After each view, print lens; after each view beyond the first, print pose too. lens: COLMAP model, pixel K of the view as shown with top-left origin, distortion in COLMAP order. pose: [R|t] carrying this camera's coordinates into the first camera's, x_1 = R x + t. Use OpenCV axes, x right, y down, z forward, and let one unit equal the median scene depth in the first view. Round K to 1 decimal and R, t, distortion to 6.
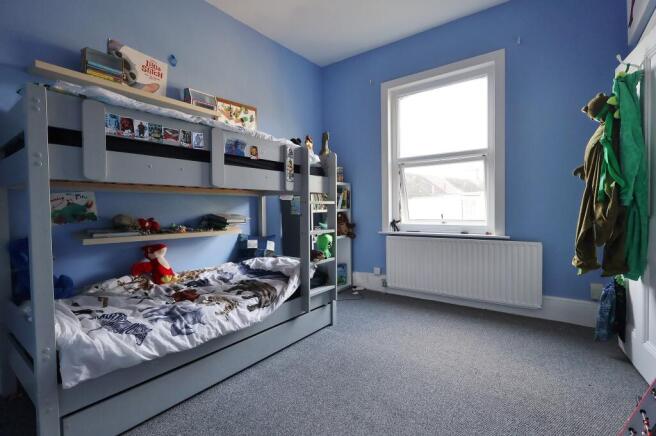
lens RADIAL K [[303.1, 0, 327.7], [0, 303.1, 216.4], [0, 0, 1]] dist [-0.005212, 0.002396]
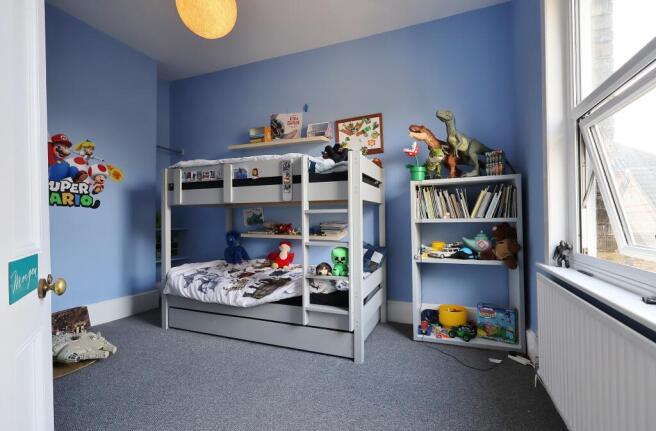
lens RADIAL K [[303.1, 0, 328.2], [0, 303.1, 214.8], [0, 0, 1]] dist [-0.005212, 0.002396]
pose [[0.263814, -0.001737, -0.964572, 0.988269], [-0.023038, 0.999702, -0.008101, -0.032830], [0.964298, 0.024359, 0.263695, 0.900186]]
